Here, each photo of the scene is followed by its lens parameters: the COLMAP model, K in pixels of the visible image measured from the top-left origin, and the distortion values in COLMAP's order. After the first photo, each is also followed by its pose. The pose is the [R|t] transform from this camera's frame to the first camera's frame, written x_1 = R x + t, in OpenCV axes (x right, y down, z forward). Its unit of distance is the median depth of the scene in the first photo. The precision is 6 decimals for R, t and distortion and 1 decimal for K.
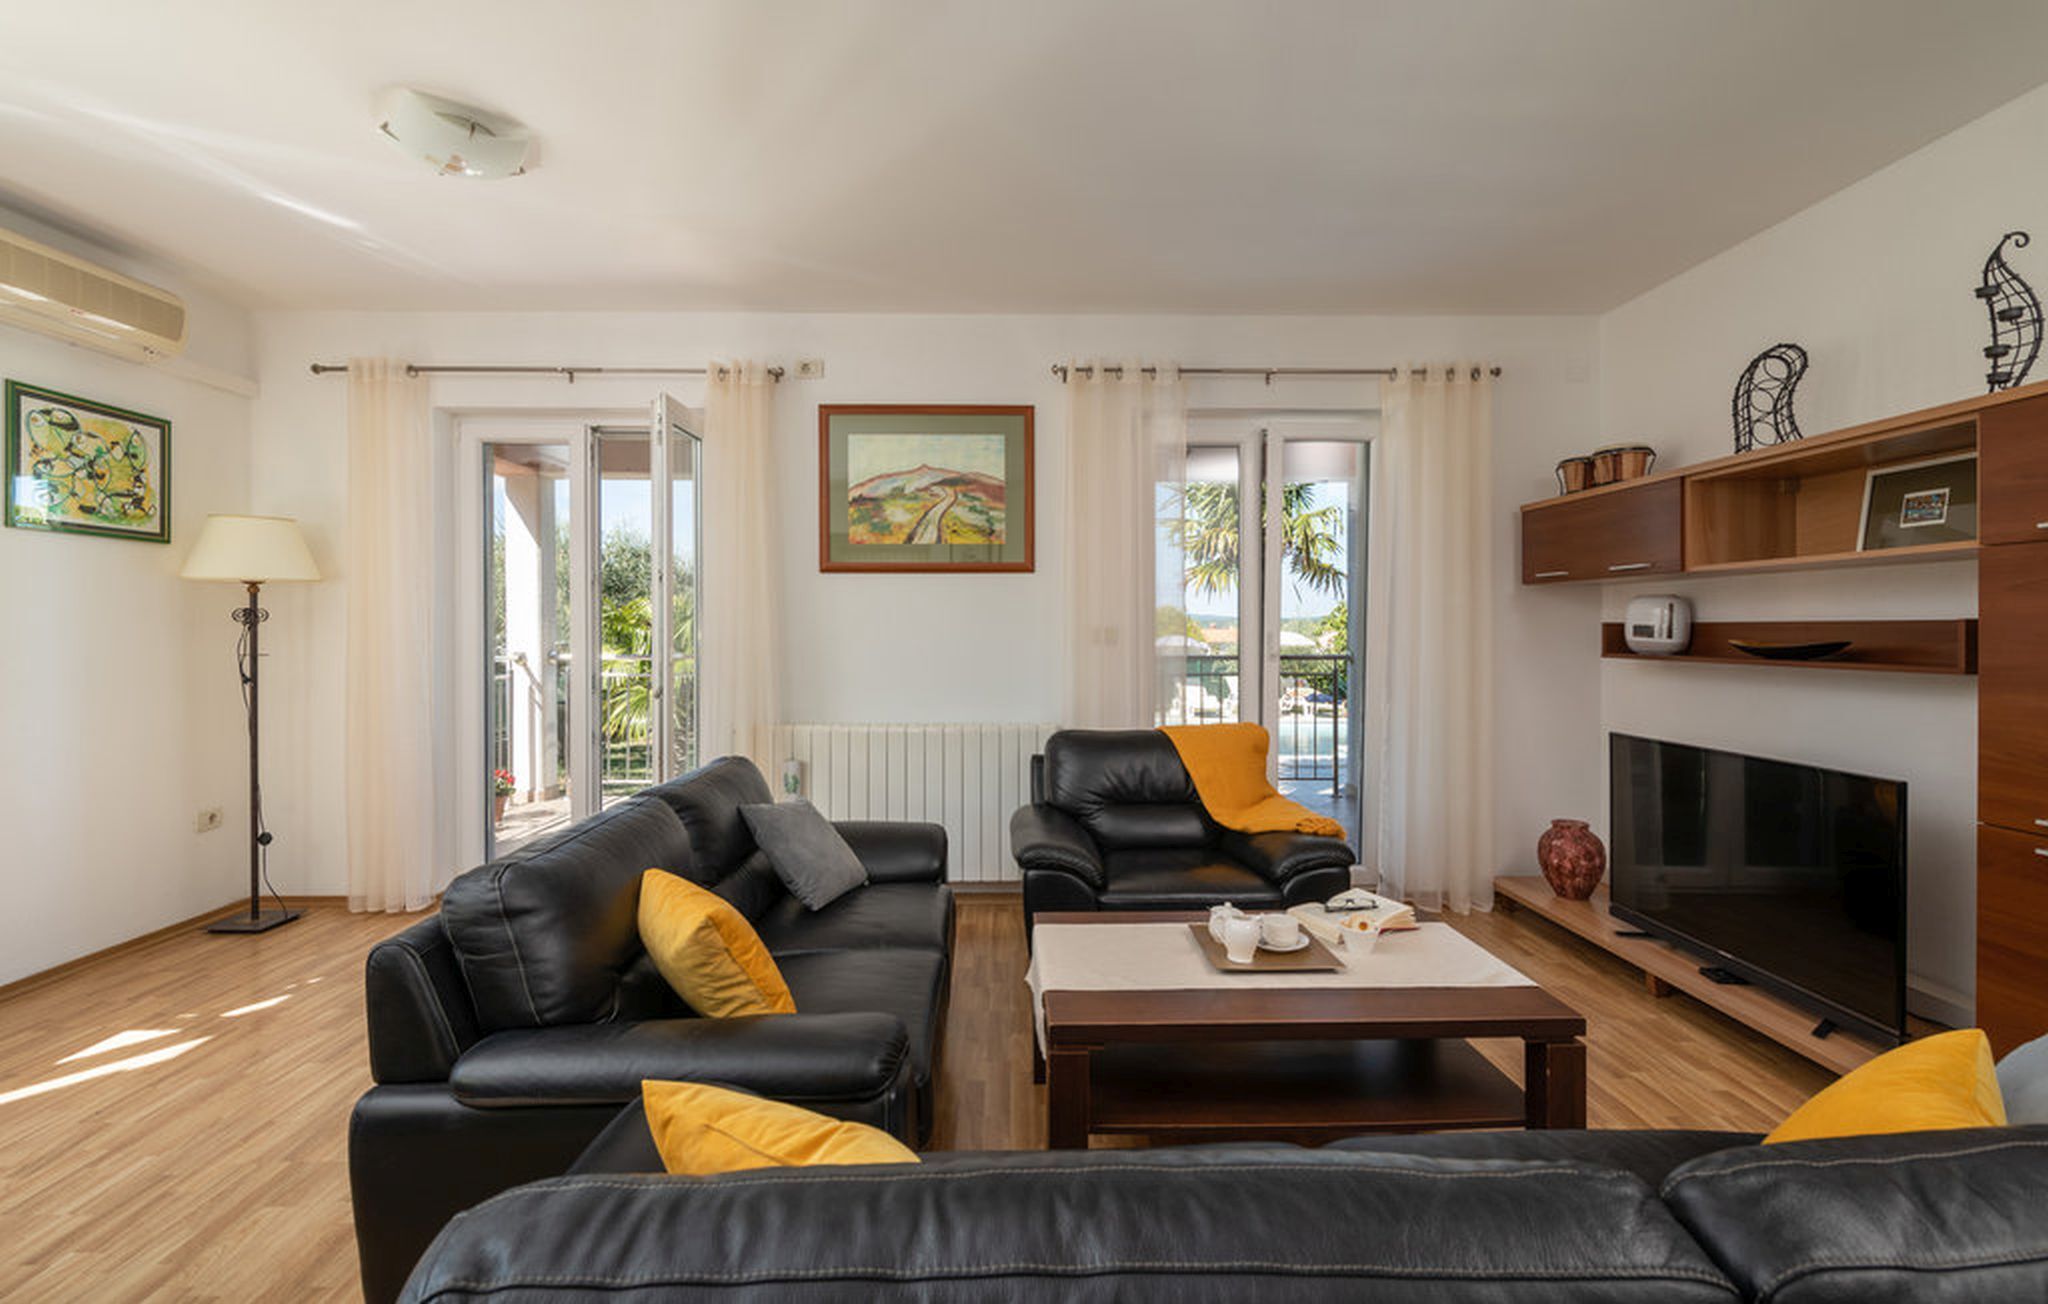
lens RADIAL K [[903.9, 0, 1025.4], [0, 903.9, 658.6], [0, 0, 1]] dist [0.001263, -0.000048]
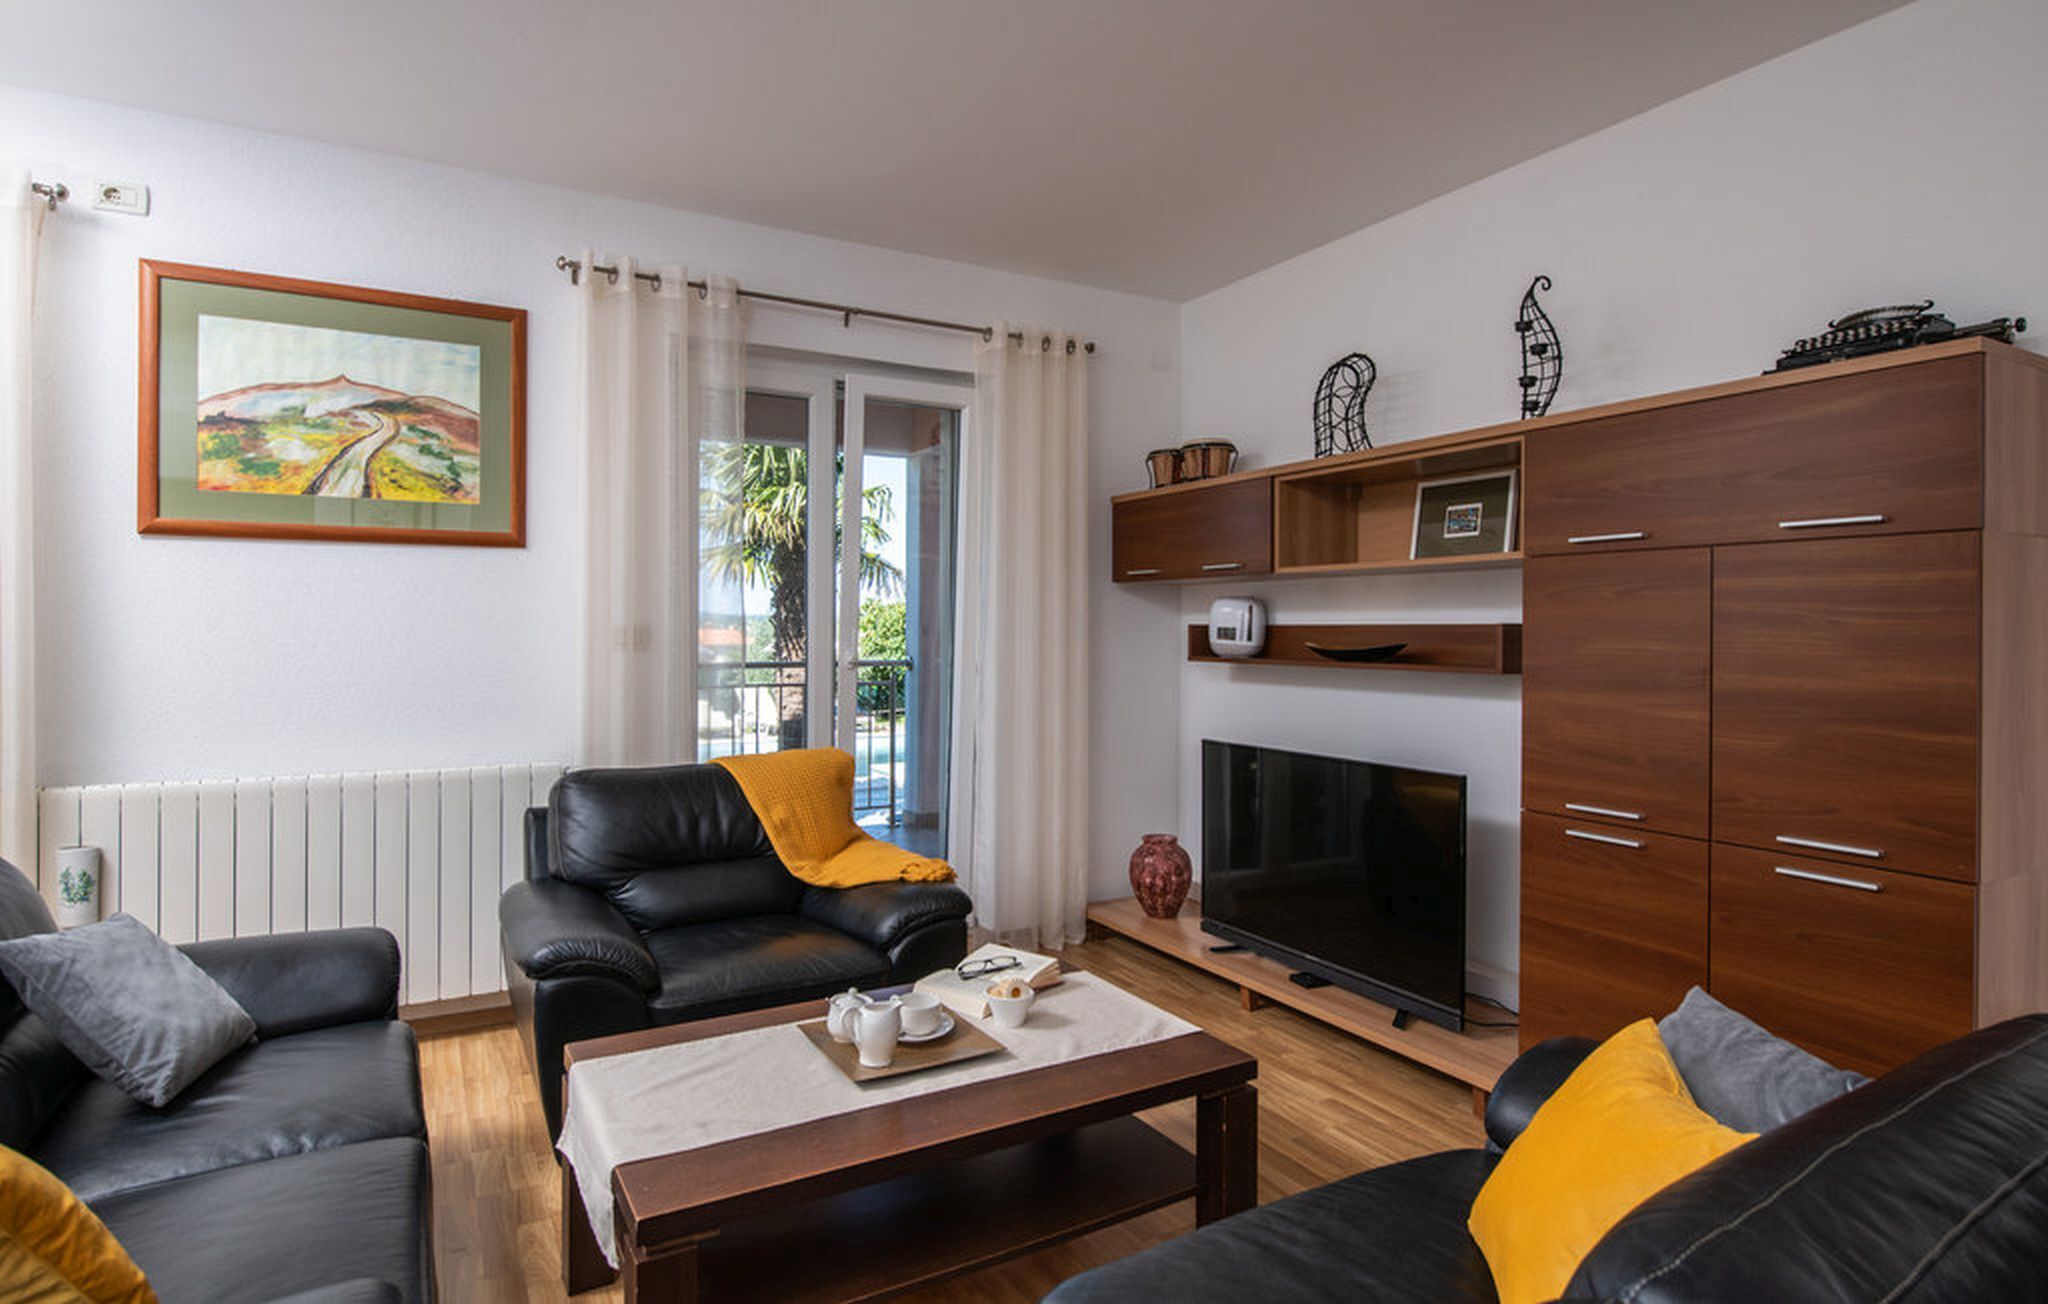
lens RADIAL K [[1069.5, 0, 1024.0], [0, 1069.5, 652.0], [0, 0, 1]] dist [-0.004320, -0.001712]
pose [[0.875134, -0.006120, 0.483843, -0.064665], [0.011599, 0.999898, -0.008332, -0.003662], [-0.483742, 0.012904, 0.875115, 0.106244]]
